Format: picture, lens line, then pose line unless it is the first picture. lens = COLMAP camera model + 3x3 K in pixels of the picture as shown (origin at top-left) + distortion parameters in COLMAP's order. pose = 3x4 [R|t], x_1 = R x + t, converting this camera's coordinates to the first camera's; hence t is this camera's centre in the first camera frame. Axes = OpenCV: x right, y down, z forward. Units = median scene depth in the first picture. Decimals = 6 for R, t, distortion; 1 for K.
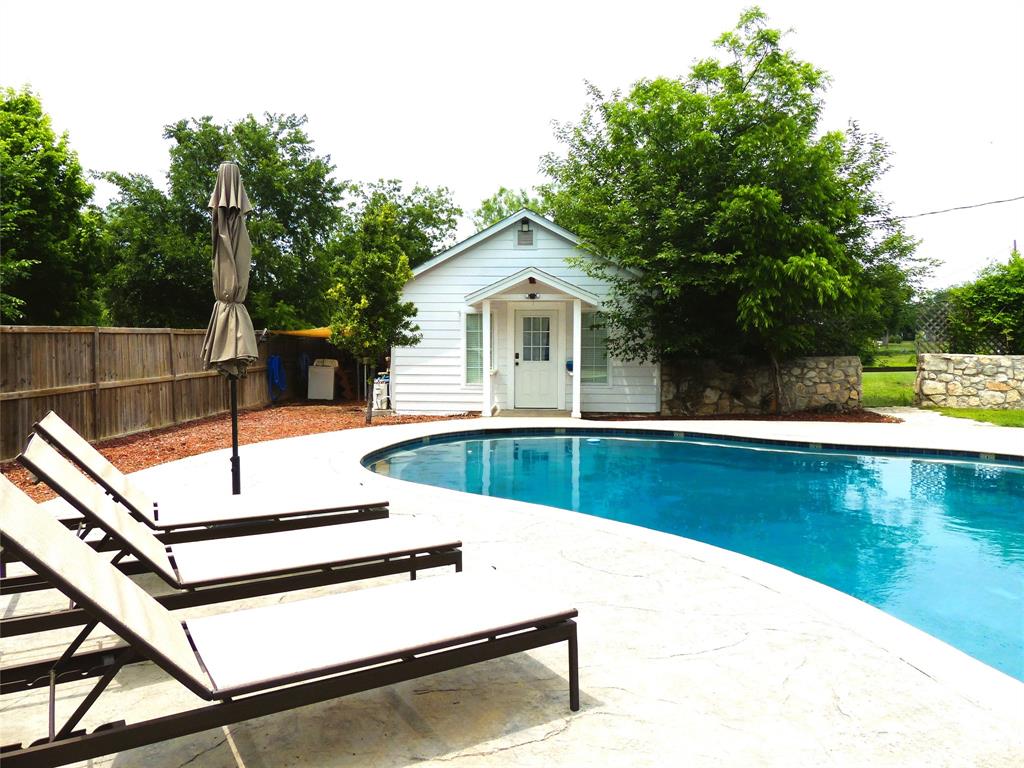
lens RADIAL K [[846.9, 0, 522.1], [0, 846.9, 381.7], [0, 0, 1]] dist [-0.068022, 0.053779]
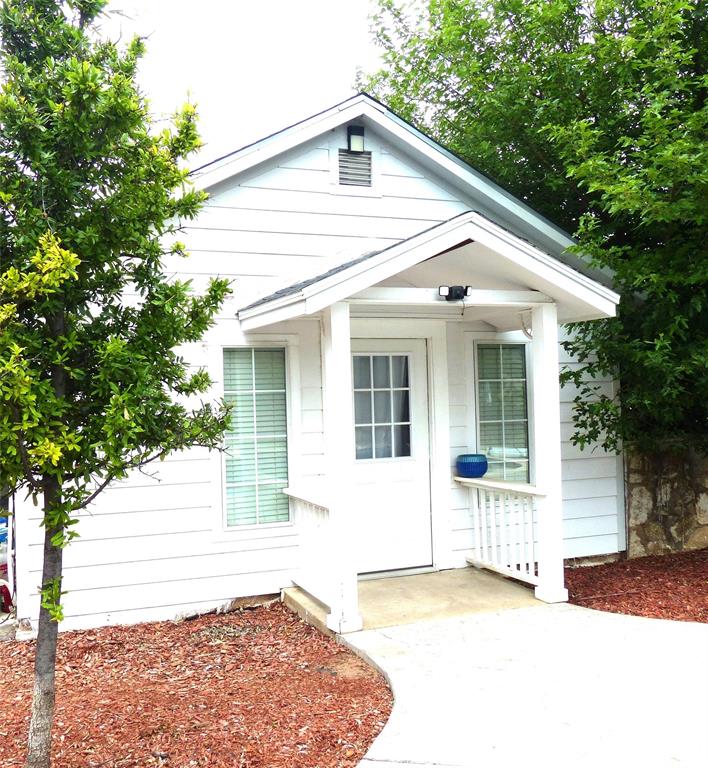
lens RADIAL K [[835.1, 0, 354.4], [0, 835.1, 386.2], [0, 0, 1]] dist [0.007524, 0.000000]
pose [[0.926918, -0.023618, 0.374519, -0.161124], [0.049434, 0.997005, -0.059473, -0.038280], [-0.371993, 0.073640, 0.925310, 0.644621]]
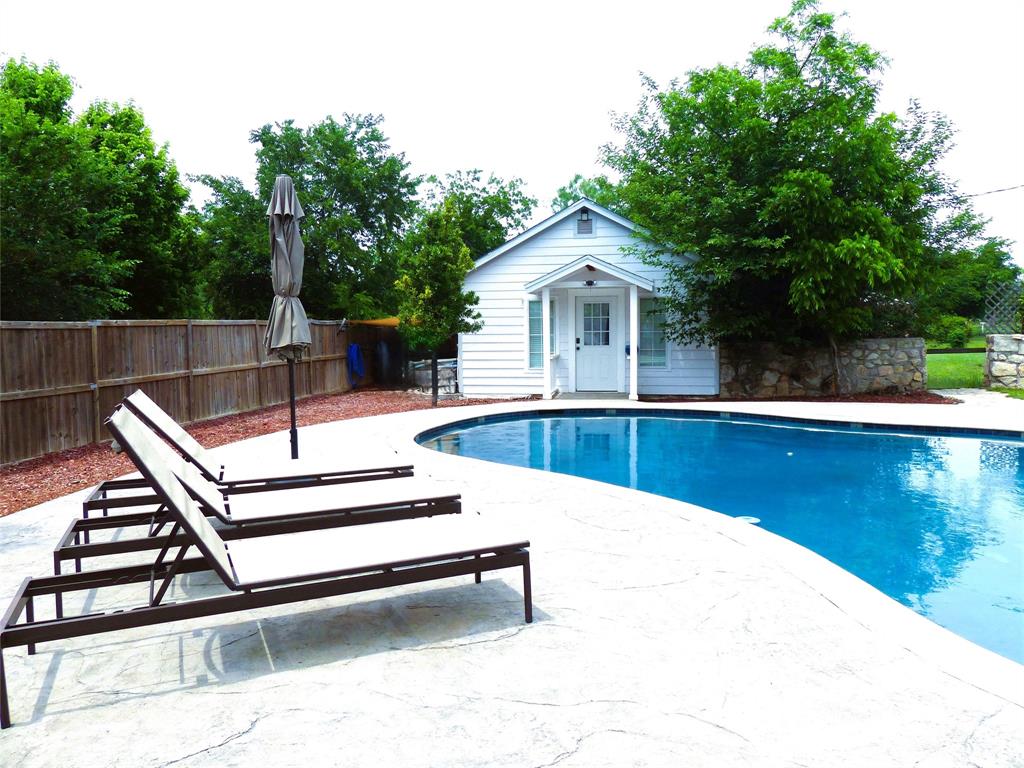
lens RADIAL K [[846.9, 0, 507.9], [0, 846.9, 387.8], [0, 0, 1]] dist [-0.068022, 0.053779]
pose [[0.992566, -0.005663, -0.121572, 0.035768], [0.008409, 0.999721, 0.022087, 0.003238], [0.121413, -0.022945, 0.992337, -0.045068]]
